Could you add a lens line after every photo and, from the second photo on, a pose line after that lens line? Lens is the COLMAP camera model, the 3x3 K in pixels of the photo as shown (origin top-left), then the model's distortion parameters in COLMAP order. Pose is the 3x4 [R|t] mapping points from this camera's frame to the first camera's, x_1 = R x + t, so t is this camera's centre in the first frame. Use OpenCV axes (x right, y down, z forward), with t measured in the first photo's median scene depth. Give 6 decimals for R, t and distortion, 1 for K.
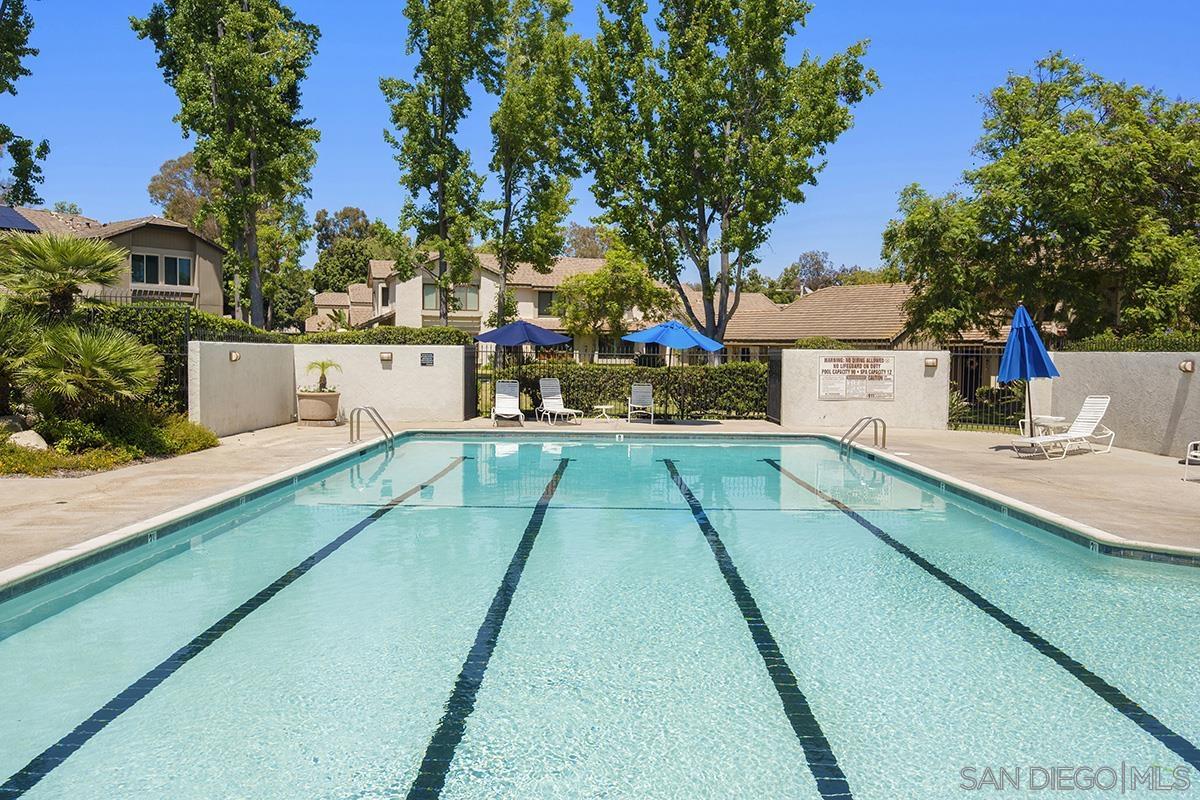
lens RADIAL K [[964.9, 0, 600.0], [0, 964.9, 400.0], [0, 0, 1]] dist [0.008516, 0.000653]
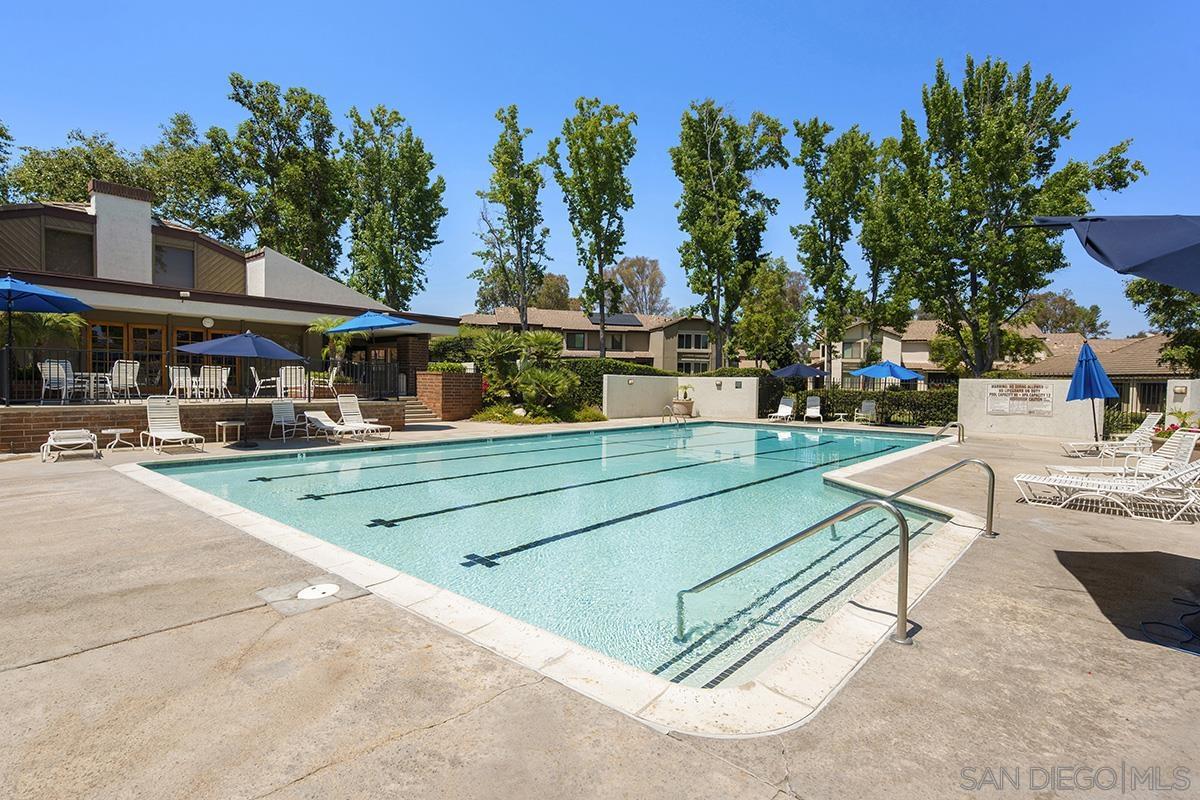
lens RADIAL K [[597.1, 0, 600.0], [0, 597.1, 400.0], [0, 0, 1]] dist [-0.001010, -0.000478]
pose [[0.767854, 0.020785, -0.640288, 0.341696], [-0.039518, 0.999107, -0.014959, 0.014630], [0.639405, 0.036789, 0.767989, -0.053429]]
